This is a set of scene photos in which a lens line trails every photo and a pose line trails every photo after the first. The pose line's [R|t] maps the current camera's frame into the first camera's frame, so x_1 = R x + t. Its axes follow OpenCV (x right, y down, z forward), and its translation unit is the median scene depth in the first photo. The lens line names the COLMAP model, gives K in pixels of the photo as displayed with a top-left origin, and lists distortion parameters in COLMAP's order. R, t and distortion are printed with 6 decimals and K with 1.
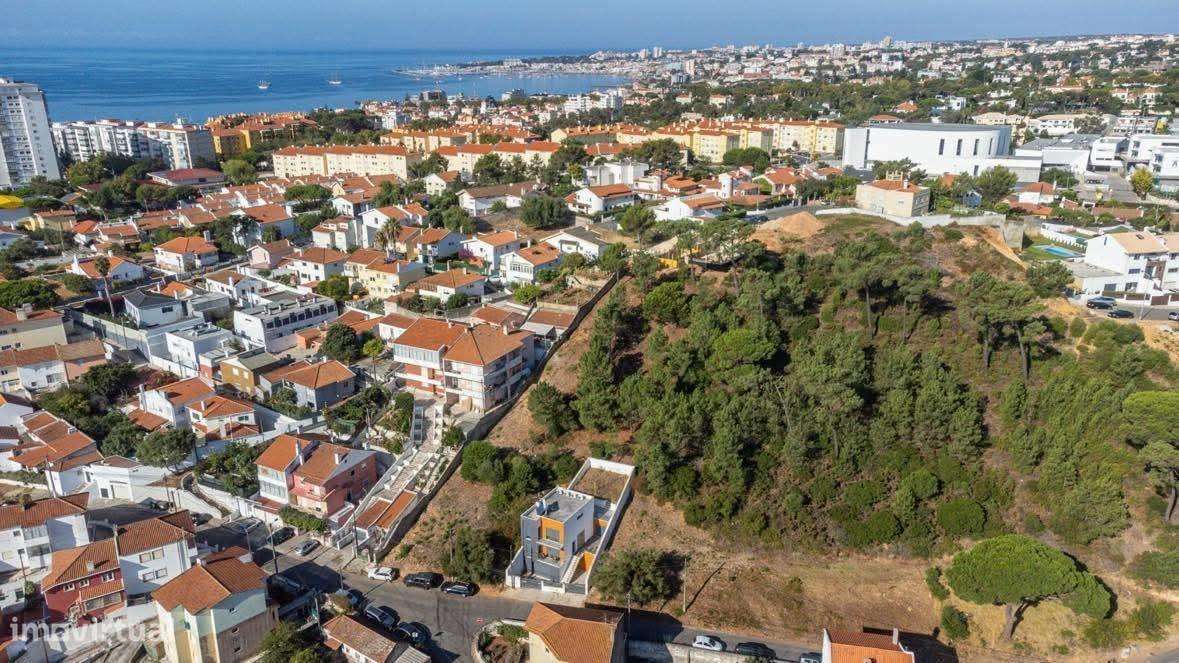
lens RADIAL K [[888.1, 0, 589.5], [0, 888.1, 331.5], [0, 0, 1]] dist [0.027383, 0.082023]
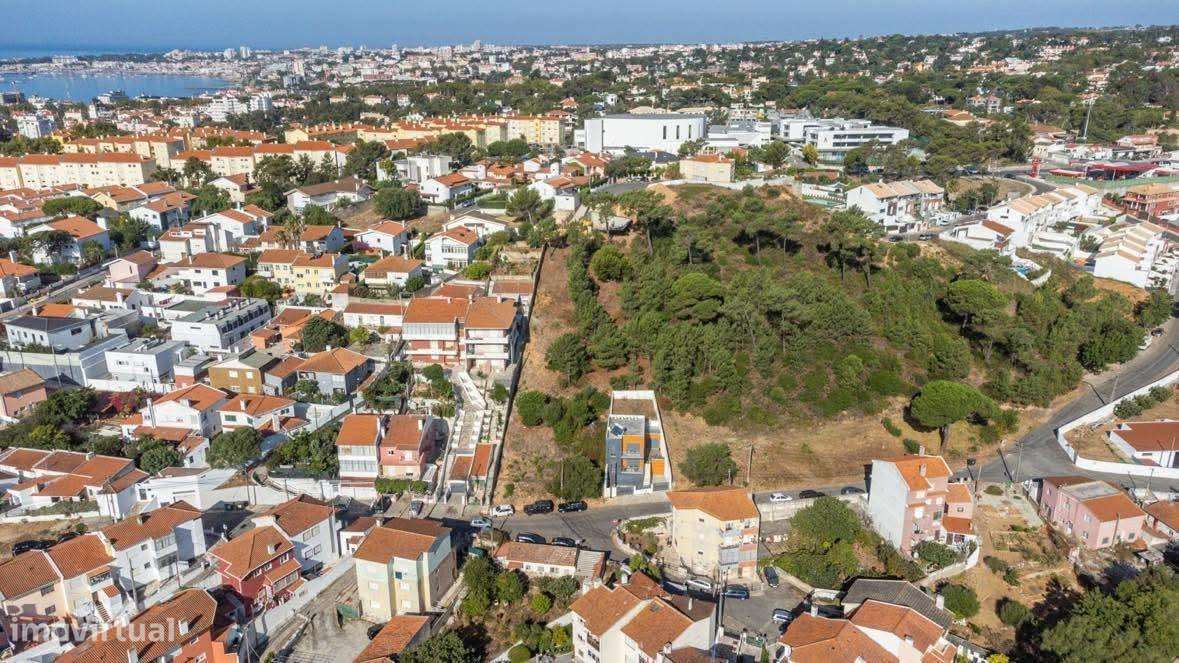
lens RADIAL K [[888.1, 0, 589.5], [0, 888.1, 331.5], [0, 0, 1]] dist [0.027383, 0.082023]
pose [[0.900688, -0.131219, 0.414178, -0.351680], [0.132011, 0.990884, 0.026852, 0.018697], [-0.413926, 0.030491, 0.909800, -0.049463]]
